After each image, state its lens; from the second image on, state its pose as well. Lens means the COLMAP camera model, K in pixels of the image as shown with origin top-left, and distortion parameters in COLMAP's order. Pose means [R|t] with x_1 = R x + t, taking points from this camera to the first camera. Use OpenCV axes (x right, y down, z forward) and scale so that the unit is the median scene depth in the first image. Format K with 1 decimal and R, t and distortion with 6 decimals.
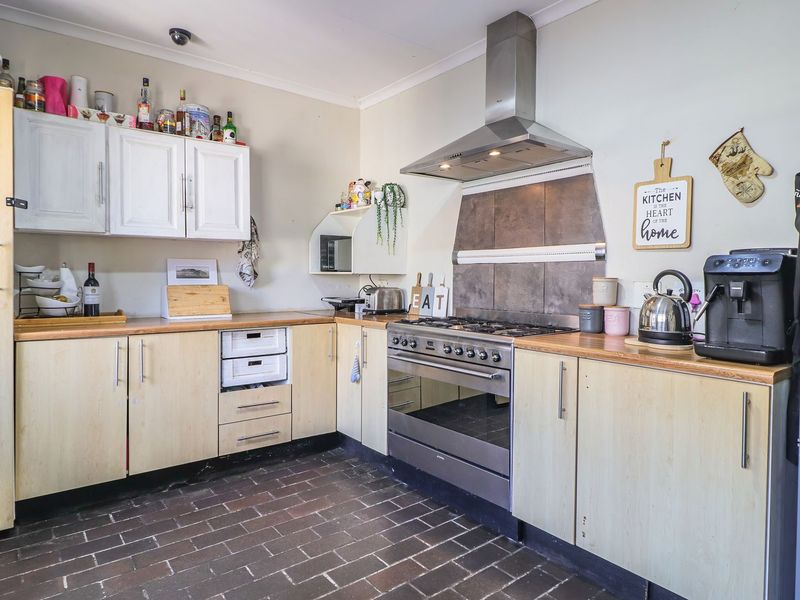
lens RADIAL K [[491.2, 0, 400.1], [0, 491.2, 292.1], [0, 0, 1]] dist [0.000678, -0.001090]
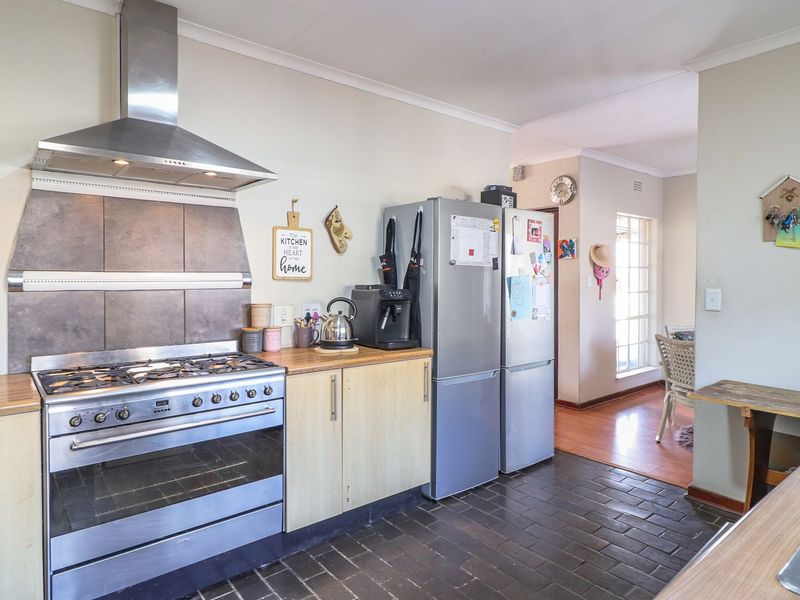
lens RADIAL K [[491.2, 0, 400.4], [0, 491.2, 295.6], [0, 0, 1]] dist [0.000678, -0.001090]
pose [[-0.024385, -0.042538, 0.998797, -0.638549], [0.027217, 0.998696, 0.043198, -0.076443], [-0.999332, 0.028237, -0.023196, 0.596321]]
